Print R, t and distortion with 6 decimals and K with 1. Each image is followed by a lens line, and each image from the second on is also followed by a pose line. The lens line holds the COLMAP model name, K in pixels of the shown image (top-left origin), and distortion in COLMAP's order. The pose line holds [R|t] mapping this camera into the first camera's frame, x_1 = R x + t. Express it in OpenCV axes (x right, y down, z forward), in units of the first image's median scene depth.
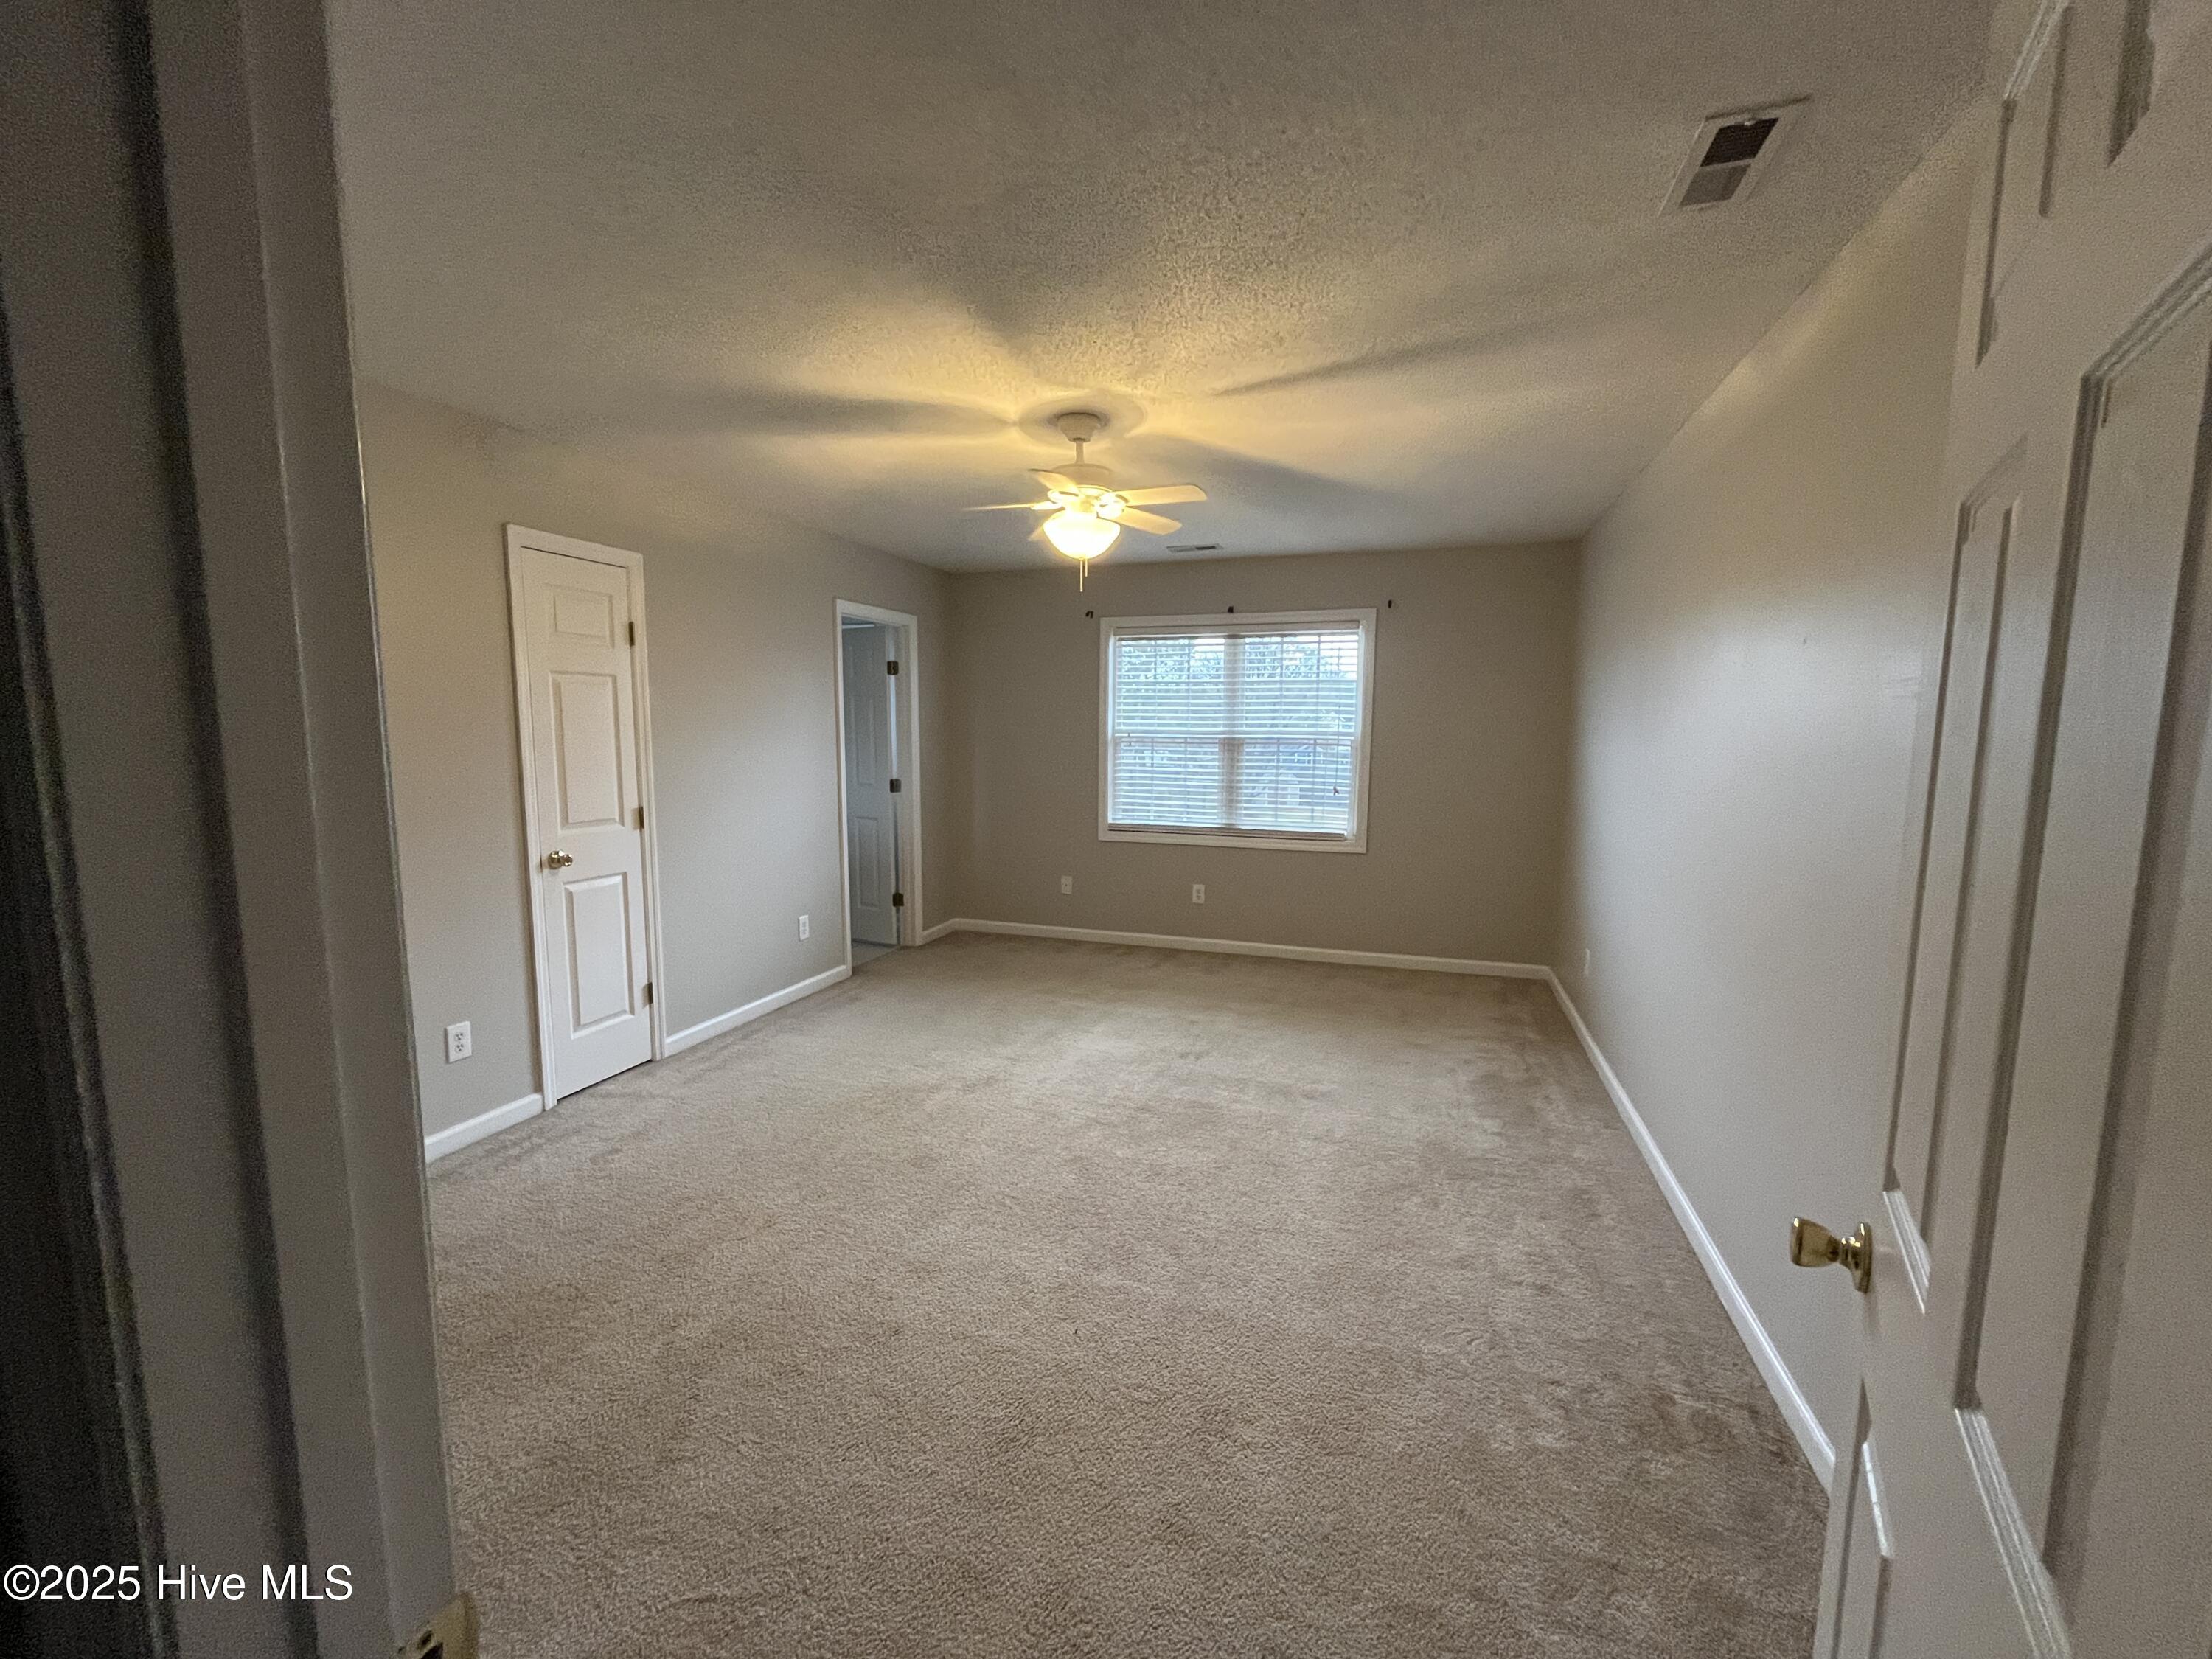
lens RADIAL K [[898.9, 0, 1106.0], [0, 898.9, 829.5], [0, 0, 1]] dist [-0.000833, -0.000121]
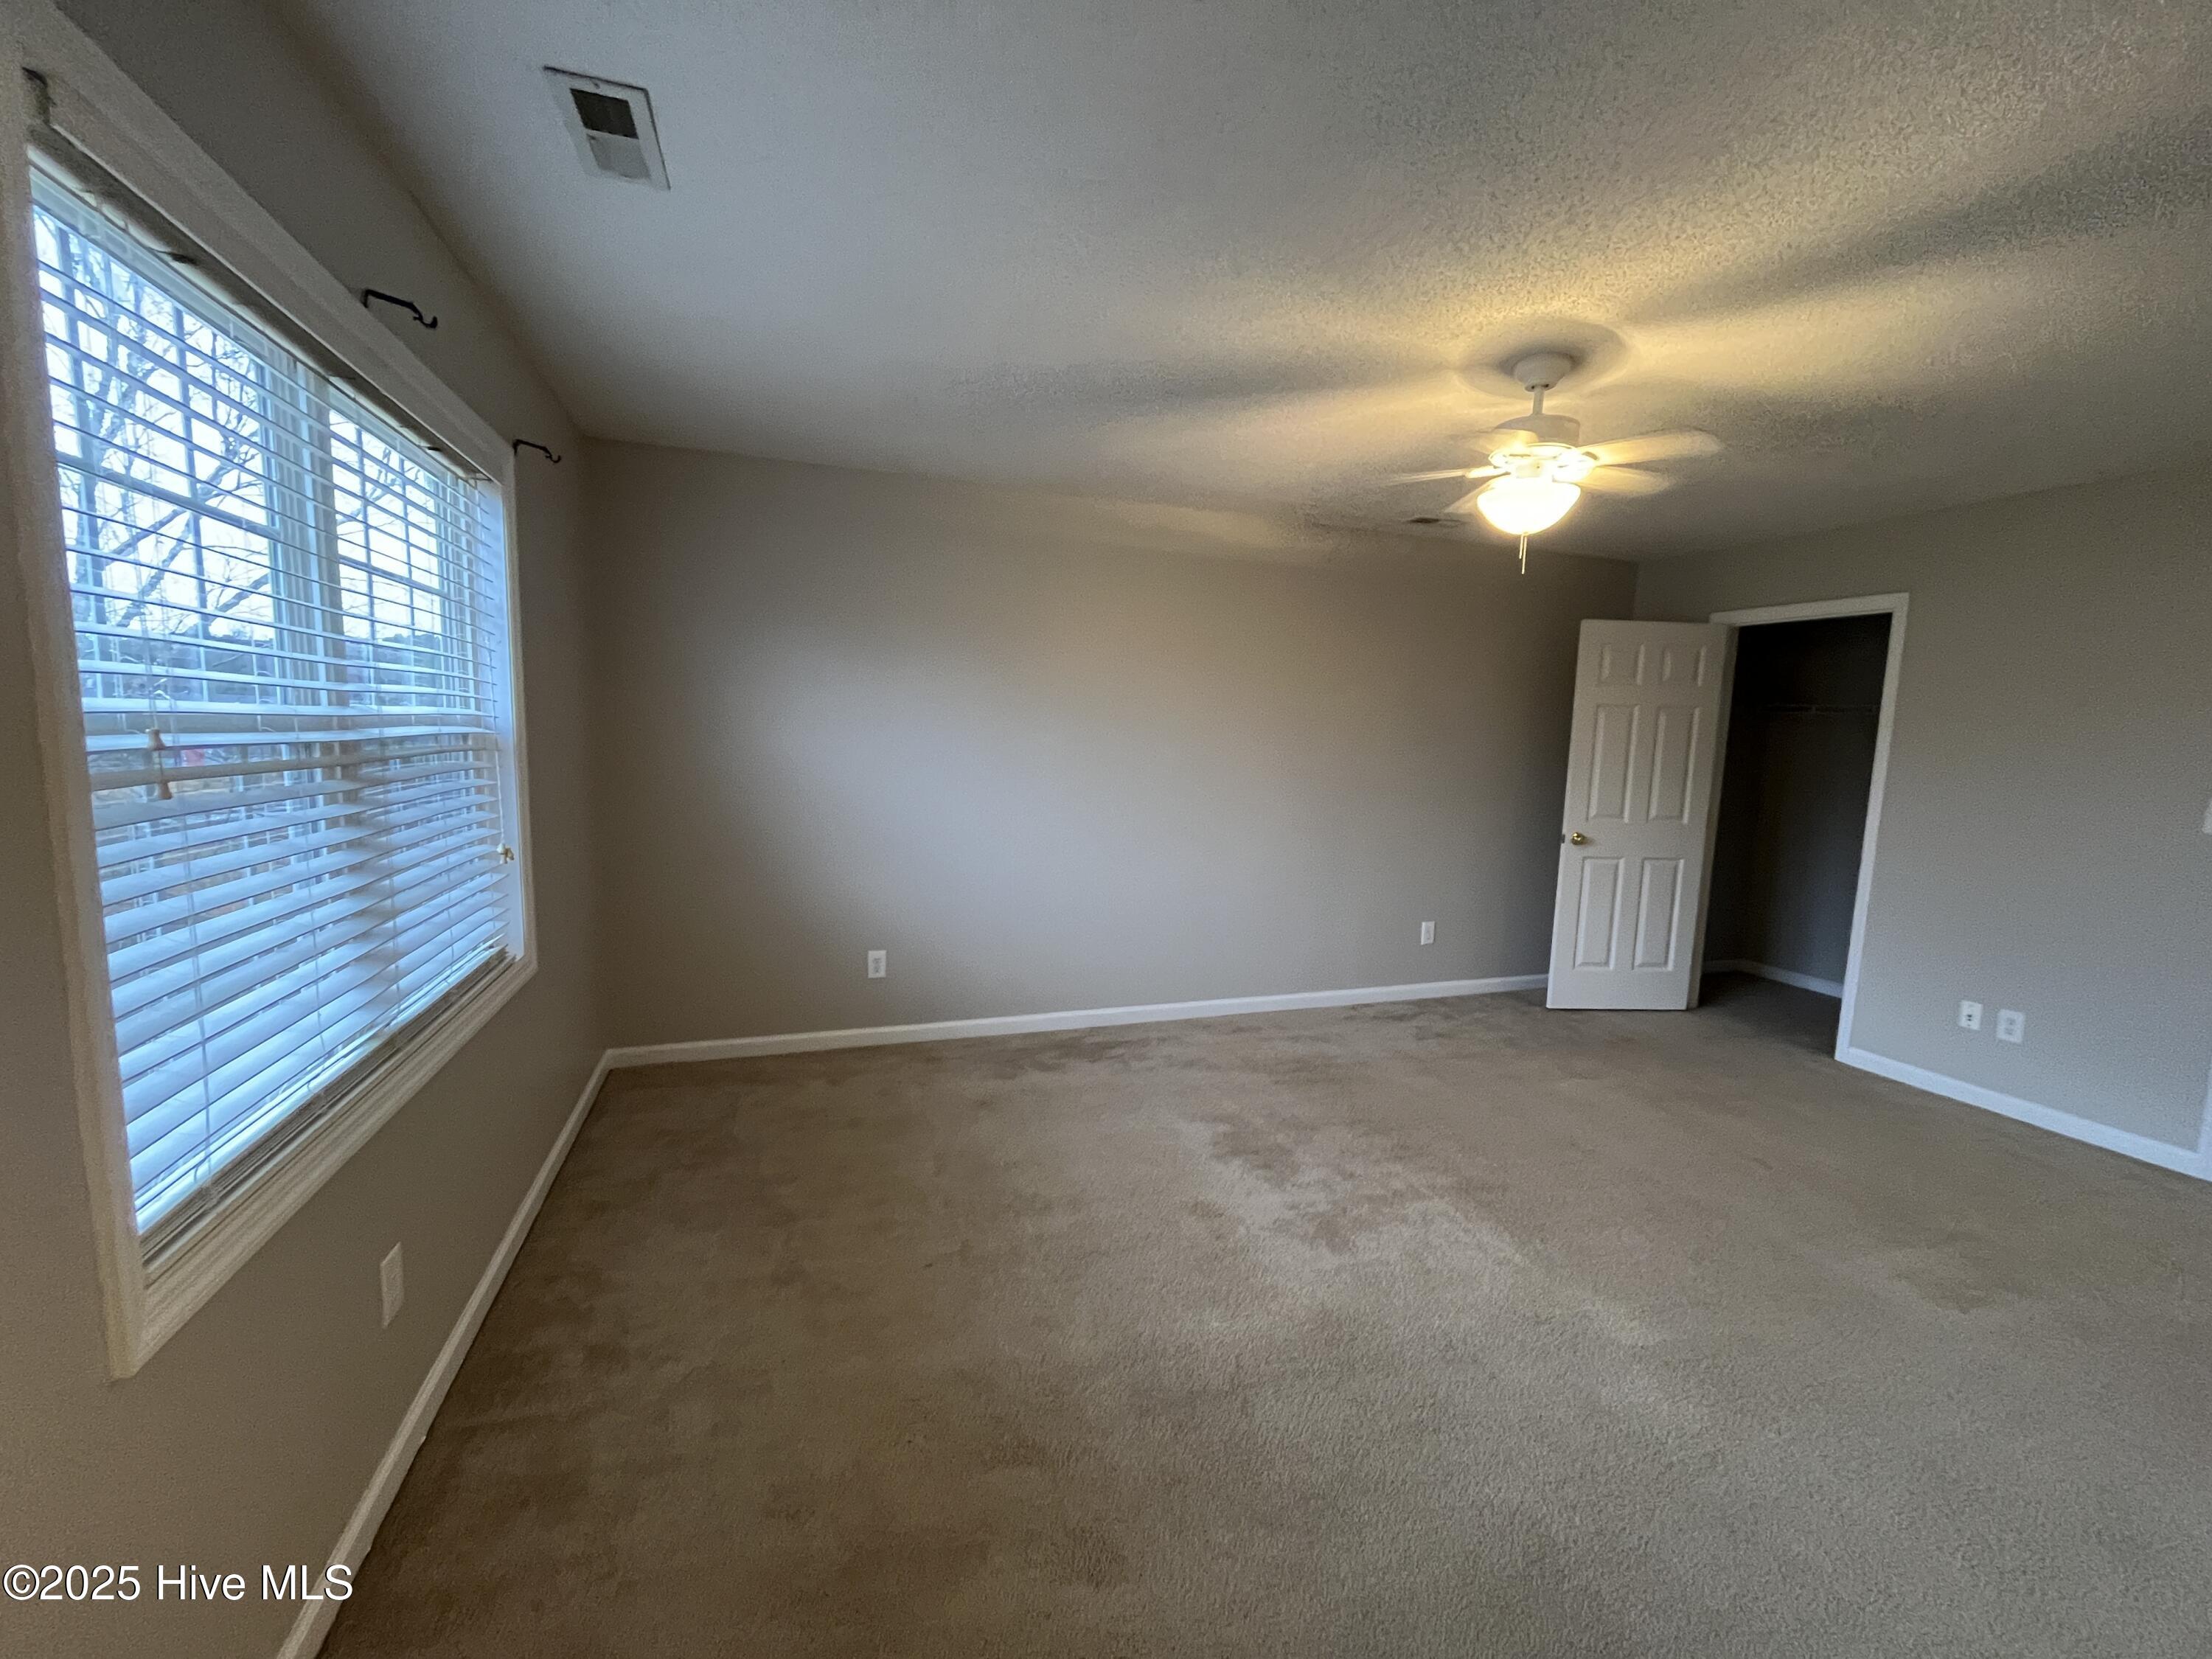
lens RADIAL K [[898.9, 0, 1106.0], [0, 898.9, 829.5], [0, 0, 1]] dist [-0.000833, -0.000121]
pose [[-0.616388, -0.107736, 0.780038, -0.275361], [0.060009, 0.981289, 0.182951, -0.122865], [-0.785153, 0.159577, -0.598389, 1.091680]]
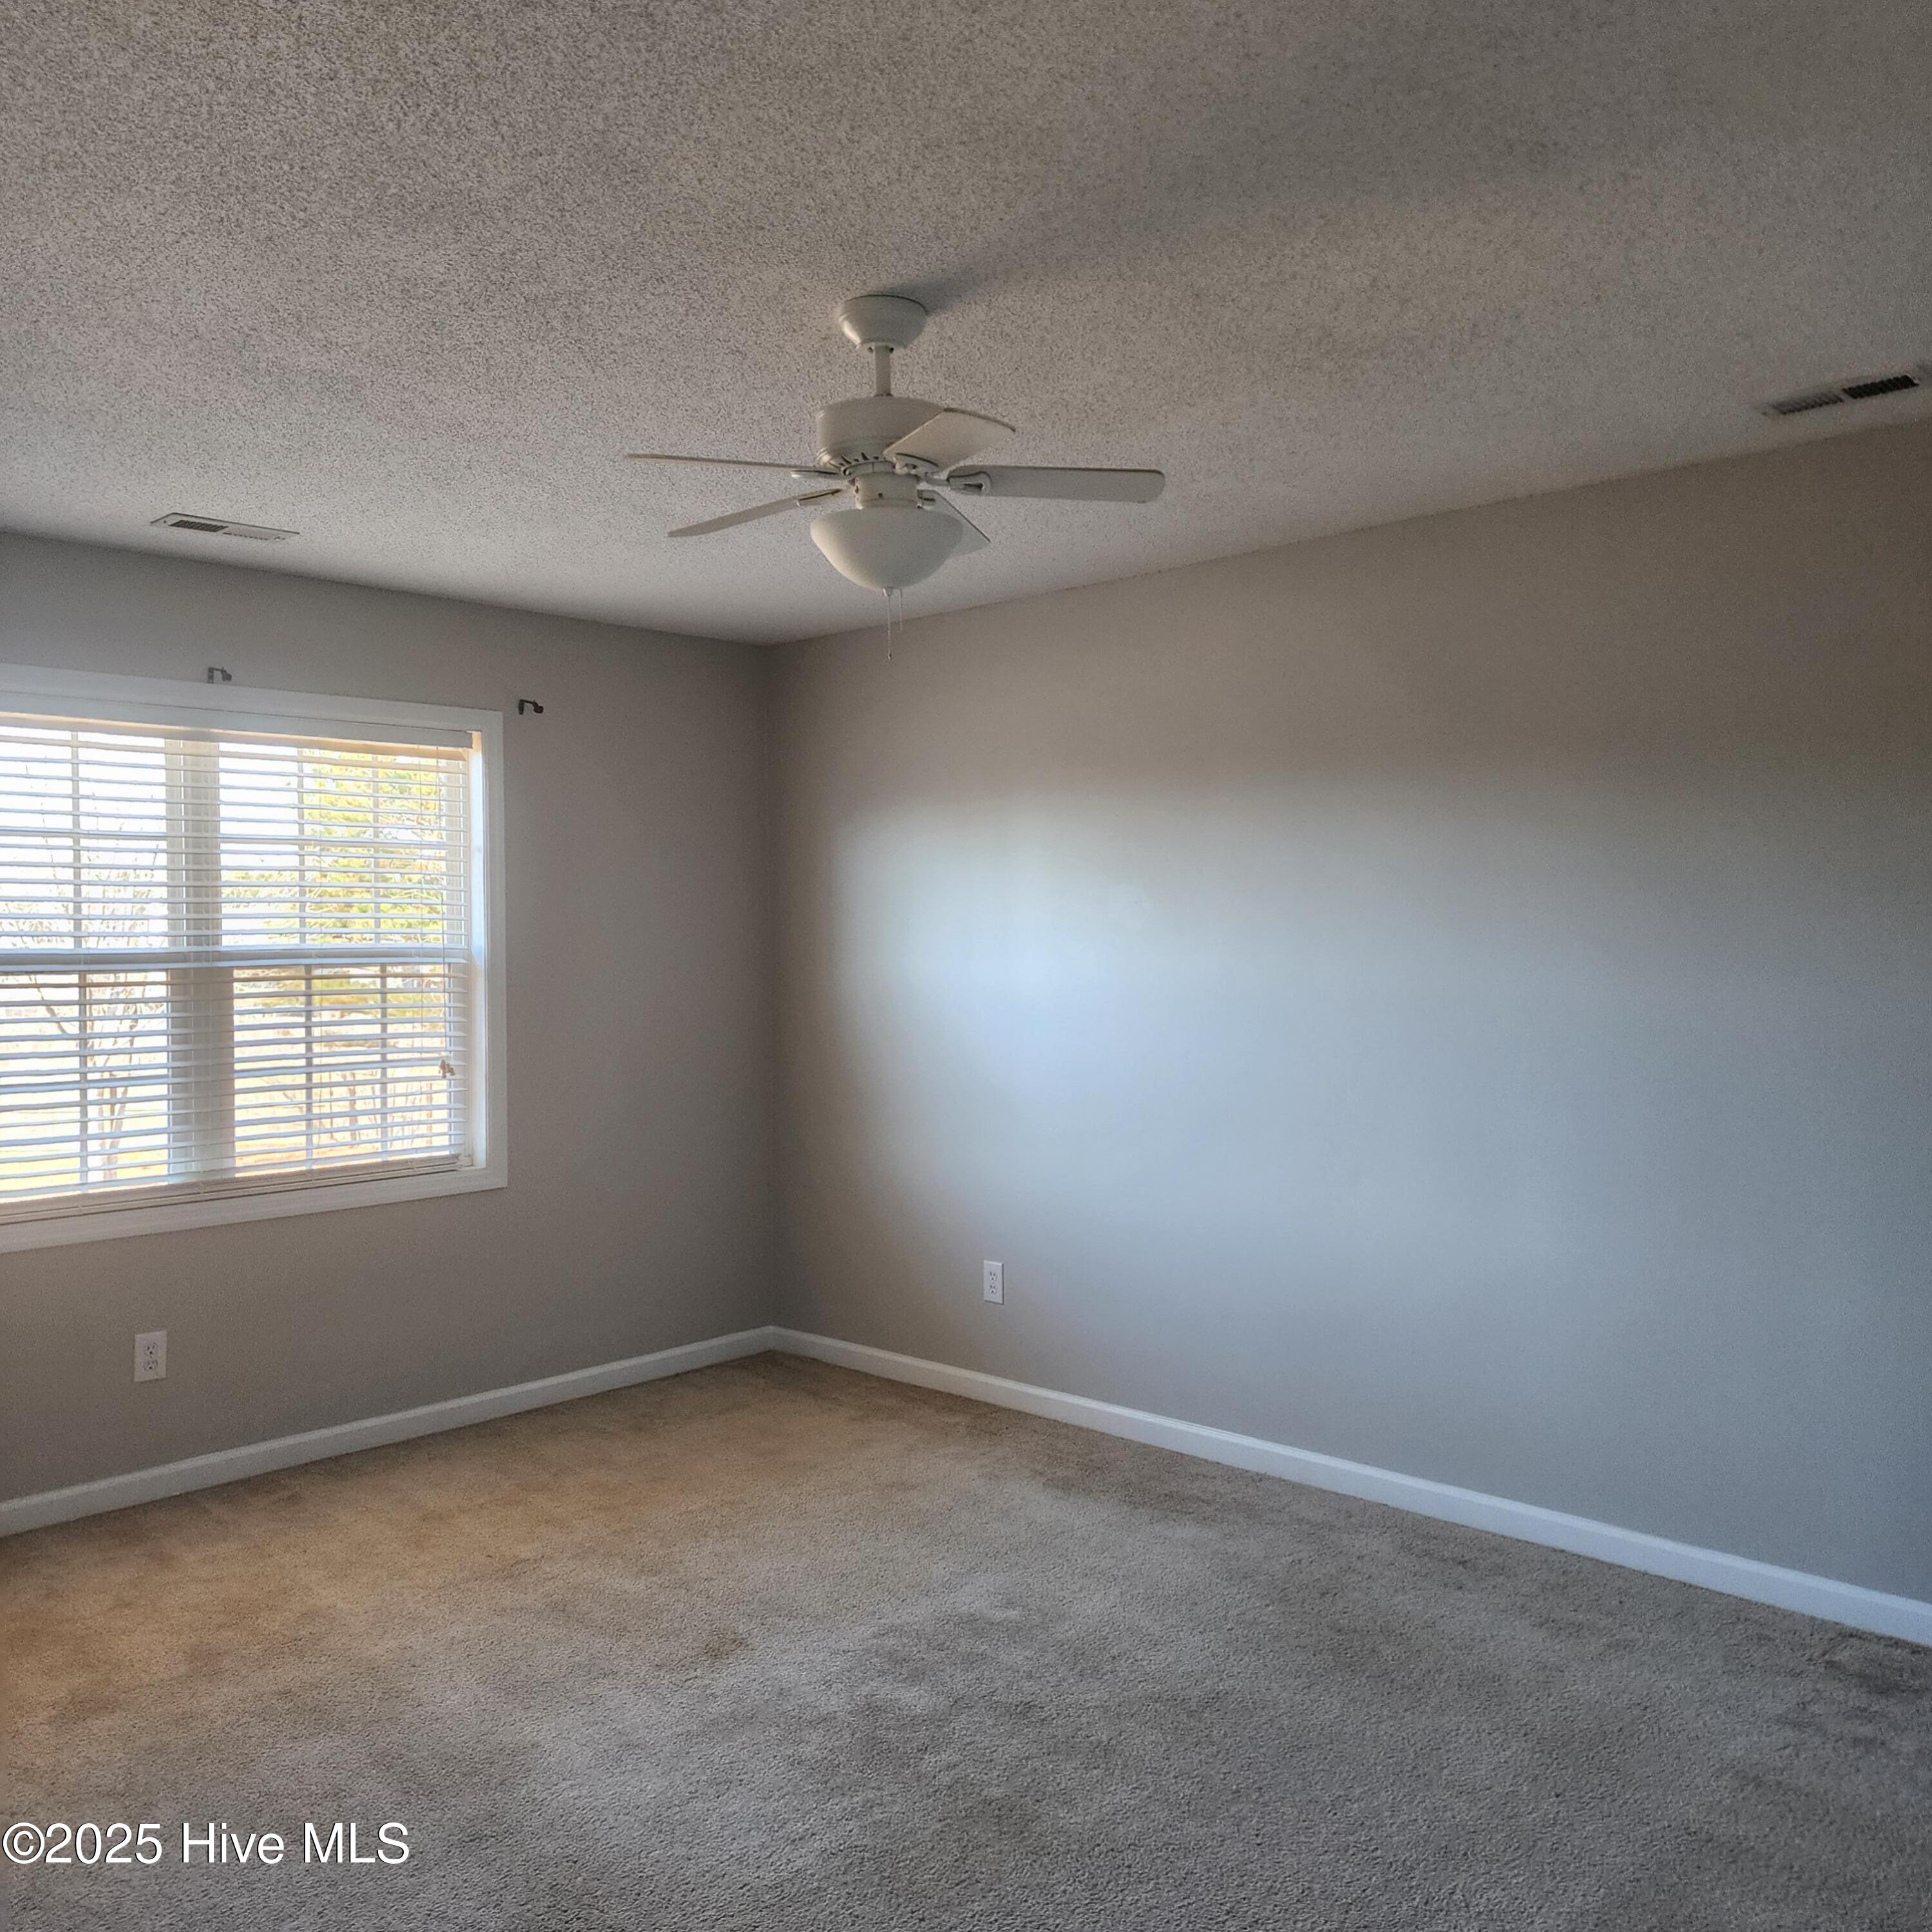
lens RADIAL K [[1789.7, 0, 966.8], [0, 1789.7, 896.2], [0, 0, 1]] dist [0.062208, -0.003349]
pose [[0.428852, 0.000746, 0.903375, -0.531980], [0.116700, 0.991575, -0.056219, -0.048156], [-0.895805, 0.129534, 0.425152, 0.339647]]
